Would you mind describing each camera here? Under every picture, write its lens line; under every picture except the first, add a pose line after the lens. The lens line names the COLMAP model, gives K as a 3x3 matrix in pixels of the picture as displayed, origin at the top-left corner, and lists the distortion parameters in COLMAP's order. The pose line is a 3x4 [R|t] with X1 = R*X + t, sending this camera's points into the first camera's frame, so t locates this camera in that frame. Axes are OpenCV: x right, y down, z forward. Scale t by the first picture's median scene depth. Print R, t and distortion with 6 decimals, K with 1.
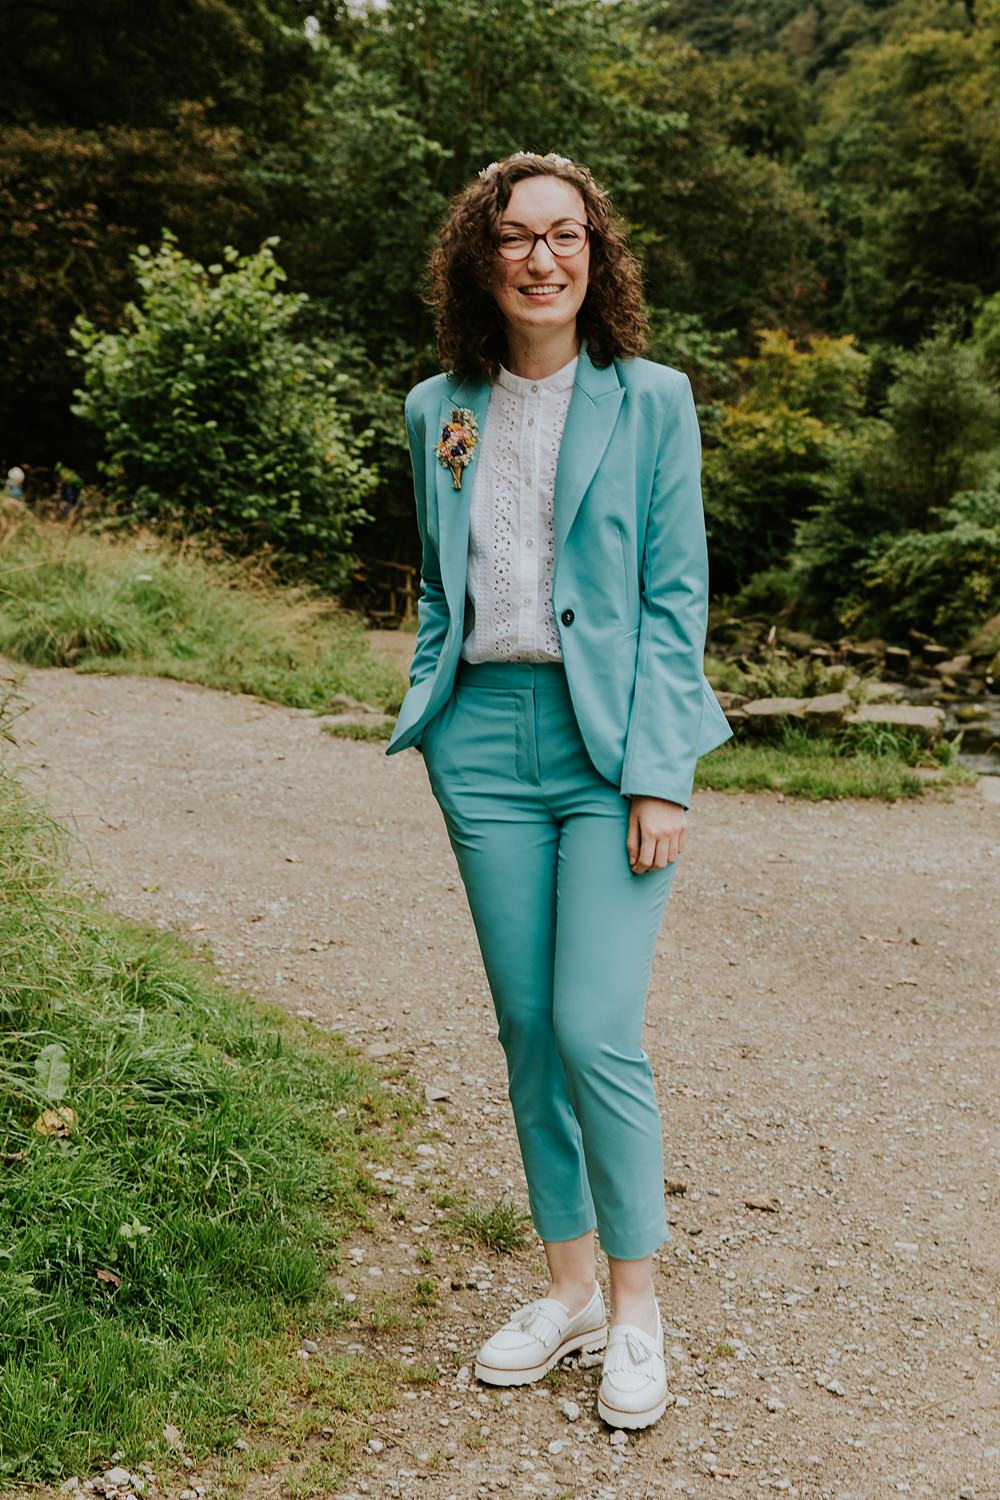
lens RADIAL K [[2225.4, 0, 502.6], [0, 2225.4, 754.9], [0, 0, 1]] dist [0.030250, 0.000000]
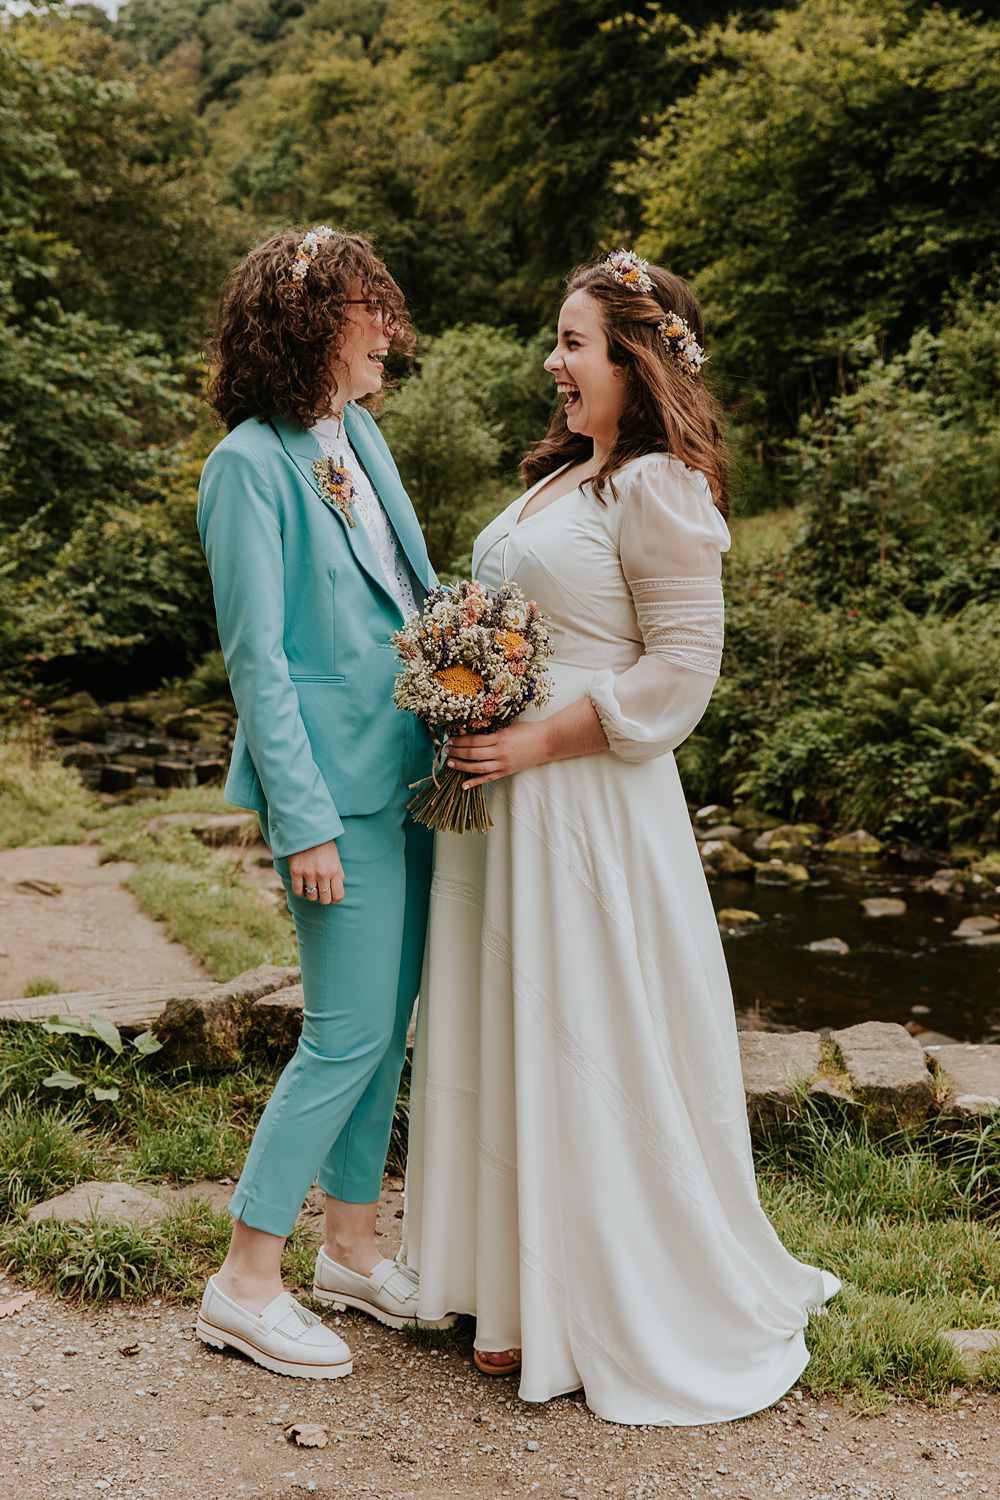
lens RADIAL K [[2404.5, 0, 535.7], [0, 2404.5, 758.6], [0, 0, 1]] dist [0.006798, 0.000000]
pose [[0.963997, -0.028761, 0.264351, -0.012516], [0.037074, 0.998961, -0.026511, -0.019470], [-0.263314, 0.035357, 0.964062, 0.148938]]
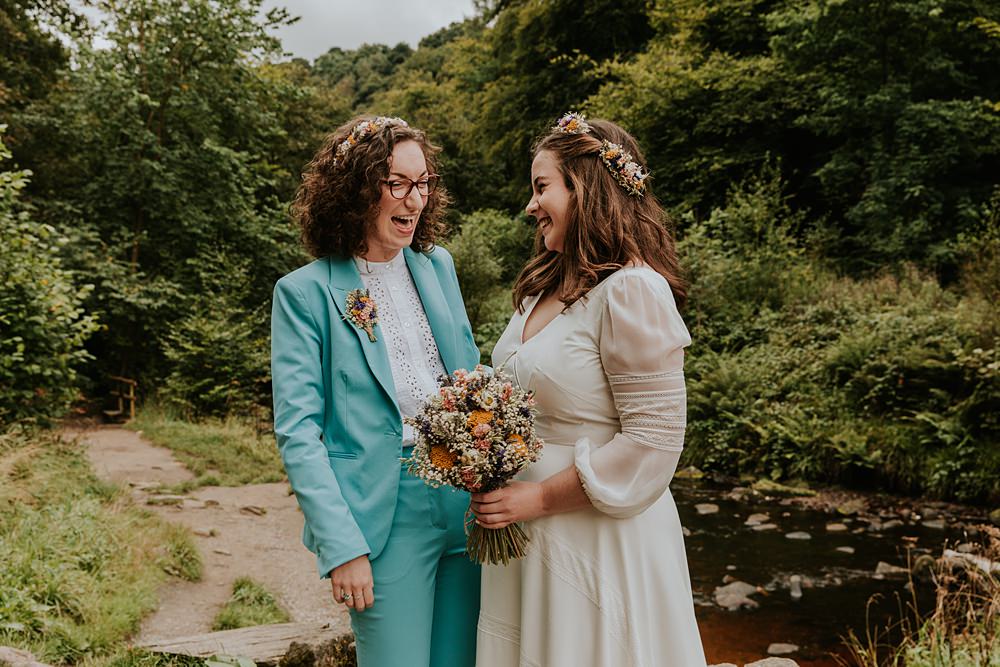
lens RADIAL K [[1189.7, 0, 506.9], [0, 1189.7, 332.3], [0, 0, 1]] dist [0.021250, 0.000000]
pose [[0.966451, -0.016004, 0.256353, -0.004356], [0.043693, 0.993754, -0.102683, -0.025056], [-0.253108, 0.110438, 0.961114, 0.184793]]
